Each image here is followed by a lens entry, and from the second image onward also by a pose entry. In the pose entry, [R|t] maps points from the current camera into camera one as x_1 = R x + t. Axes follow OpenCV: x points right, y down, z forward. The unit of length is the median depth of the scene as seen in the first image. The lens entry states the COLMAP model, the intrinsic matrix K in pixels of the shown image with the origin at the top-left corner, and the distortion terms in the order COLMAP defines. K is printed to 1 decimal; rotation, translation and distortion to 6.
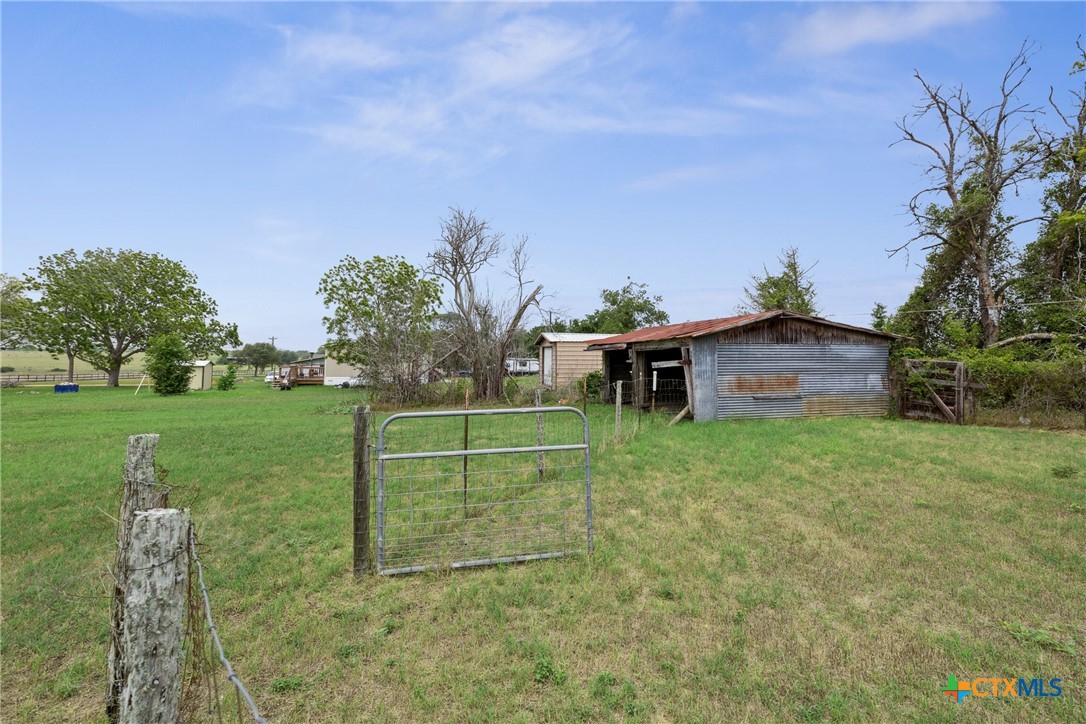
lens RADIAL K [[473.4, 0, 551.8], [0, 473.4, 338.2], [0, 0, 1]] dist [0.000039, 0.000649]
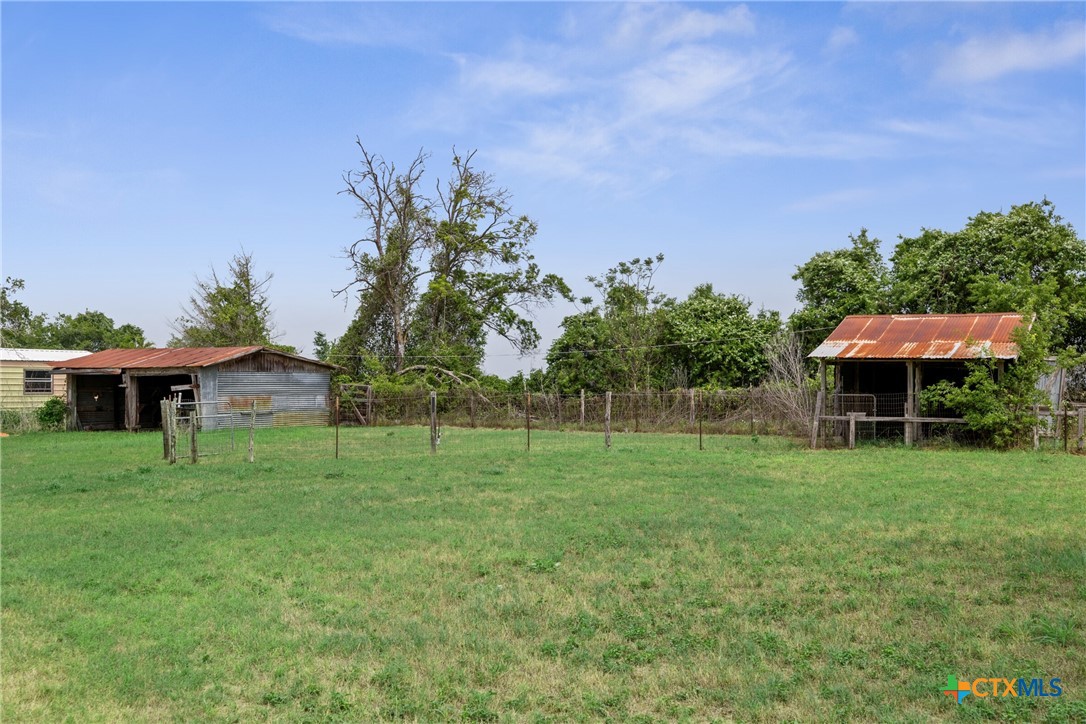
lens RADIAL K [[1118.7, 0, 543.9], [0, 1118.7, 363.2], [0, 0, 1]] dist [-0.024515, 0.000000]
pose [[0.700810, 0.012707, 0.713235, -0.939892], [-0.031541, 0.999415, 0.013186, -0.062400], [-0.712651, -0.031737, 0.700801, -1.381989]]
